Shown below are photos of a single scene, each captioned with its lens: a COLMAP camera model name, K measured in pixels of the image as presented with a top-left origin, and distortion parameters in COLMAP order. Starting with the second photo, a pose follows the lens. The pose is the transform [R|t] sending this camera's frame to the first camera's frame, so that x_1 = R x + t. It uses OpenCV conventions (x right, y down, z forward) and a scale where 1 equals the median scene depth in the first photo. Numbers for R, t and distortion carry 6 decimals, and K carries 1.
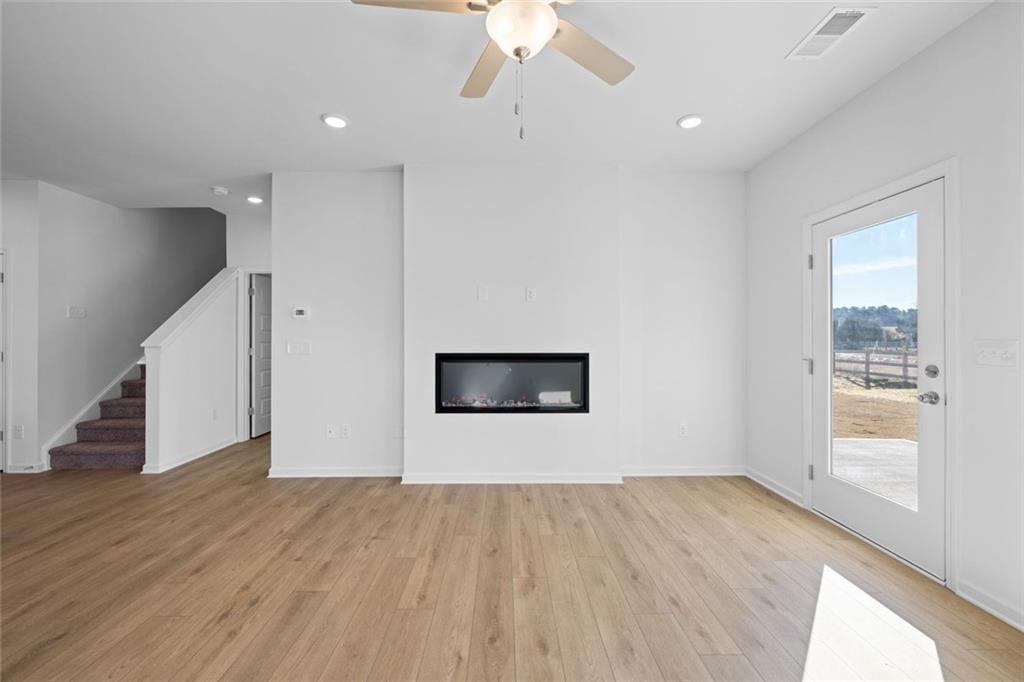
lens RADIAL K [[419.1, 0, 508.8], [0, 419.1, 337.6], [0, 0, 1]] dist [-0.002588, 0.000112]
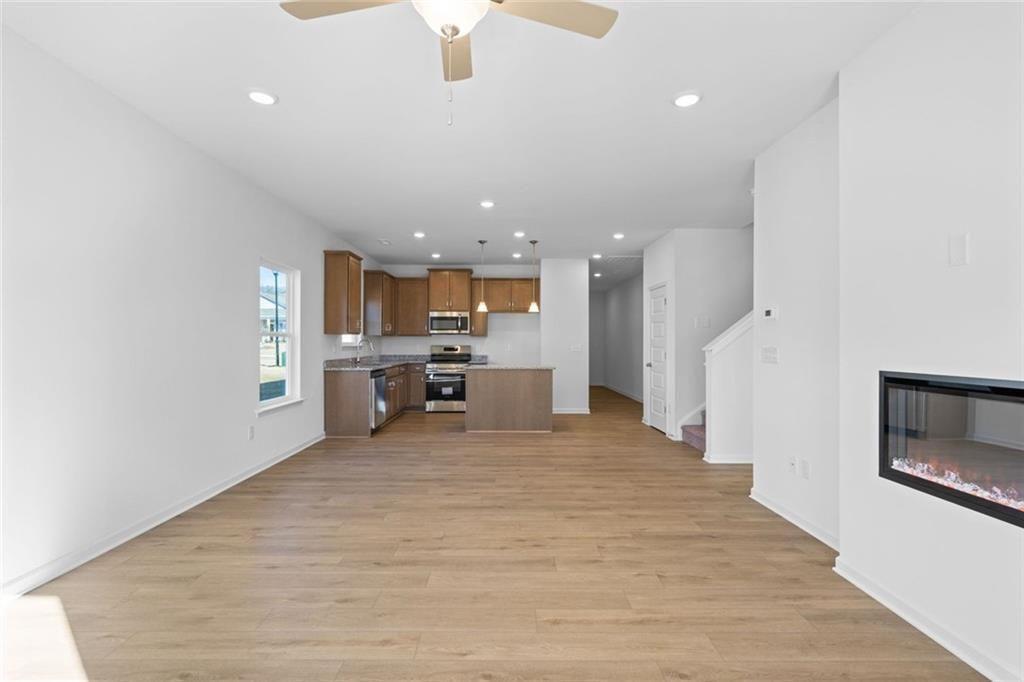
lens RADIAL K [[469.3, 0, 506.7], [0, 469.3, 340.6], [0, 0, 1]] dist [-0.005201, -0.000786]
pose [[-0.009547, -0.003272, -0.999949, 0.553825], [-0.001282, 0.999994, -0.003260, -0.000514], [0.999954, 0.001251, -0.009551, 0.596136]]
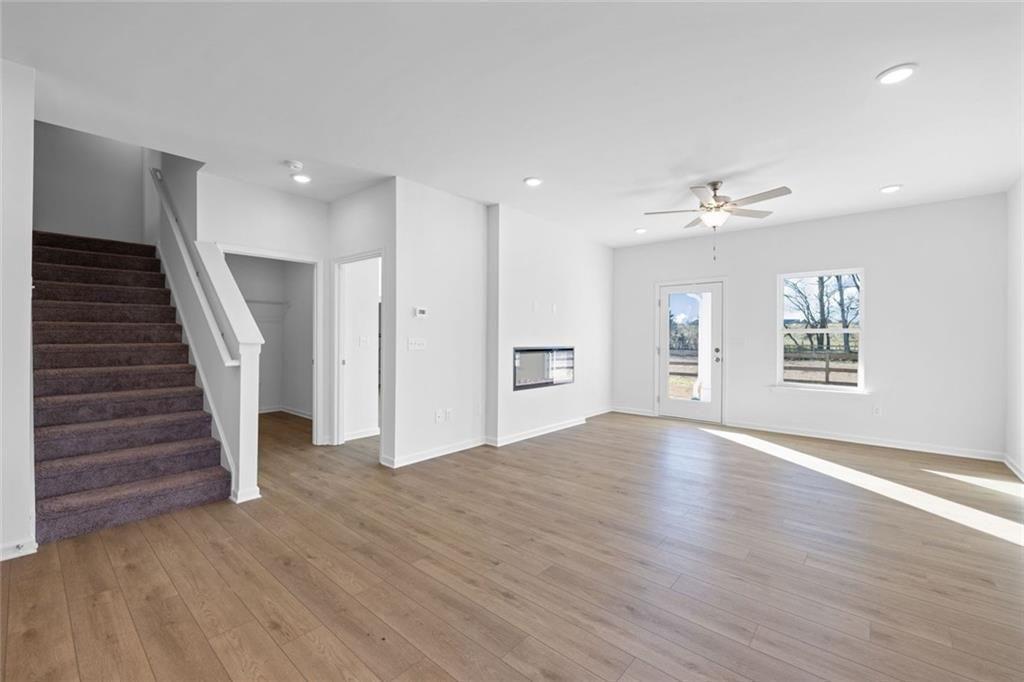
lens RADIAL K [[422.4, 0, 508.4], [0, 422.4, 337.2], [0, 0, 1]] dist [0.000722, 0.000007]
pose [[0.669750, 0.006616, 0.742558, -1.446890], [-0.009832, 0.999952, -0.000041, 0.005341], [-0.742522, -0.007274, 0.669782, 0.103606]]
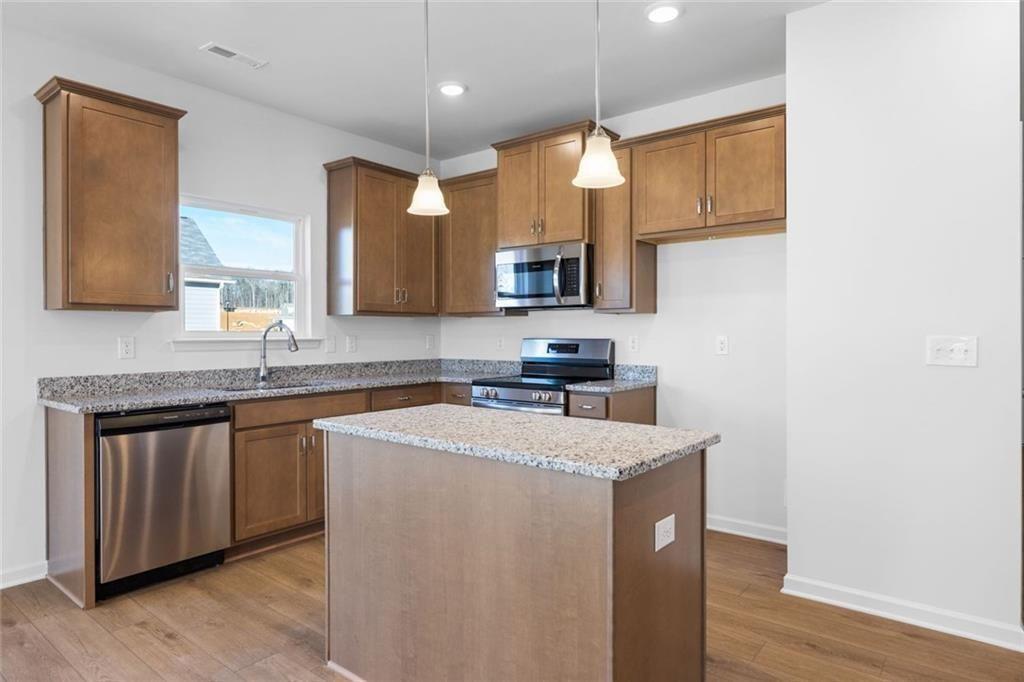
lens RADIAL K [[628.4, 0, 508.4], [0, 628.4, 335.4], [0, 0, 1]] dist [-0.003157, -0.002194]
pose [[-0.611138, 0.006811, -0.791495, -1.095679], [0.004475, 0.999977, 0.005150, 0.006711], [0.791511, -0.000394, -0.611154, 1.032822]]
